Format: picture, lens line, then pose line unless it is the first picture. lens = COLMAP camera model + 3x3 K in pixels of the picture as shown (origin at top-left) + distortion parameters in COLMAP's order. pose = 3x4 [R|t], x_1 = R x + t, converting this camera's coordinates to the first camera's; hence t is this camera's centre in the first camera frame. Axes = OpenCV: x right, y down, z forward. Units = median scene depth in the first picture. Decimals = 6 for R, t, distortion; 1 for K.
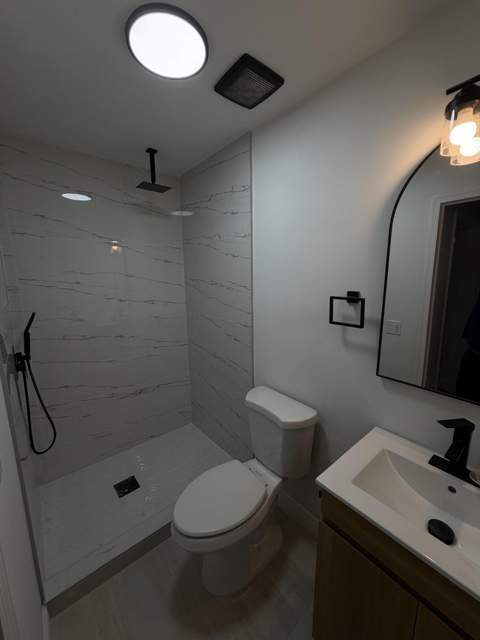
lens RADIAL K [[256.0, 0, 241.6], [0, 256.0, 320.0], [0, 0, 1]] dist [0.000364, -0.000154]
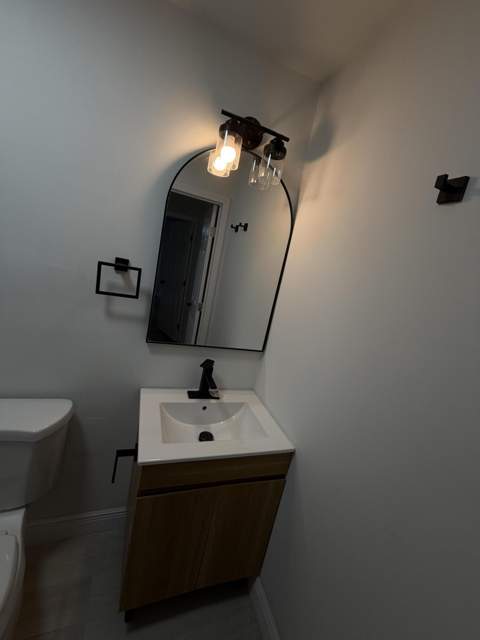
lens RADIAL K [[256.0, 0, 241.5], [0, 256.0, 319.8], [0, 0, 1]] dist [0.000364, -0.000154]
pose [[0.309563, -0.126702, 0.942400, -0.333205], [-0.043613, 0.988148, 0.147179, -0.049206], [-0.949878, -0.086662, 0.300368, 0.308530]]
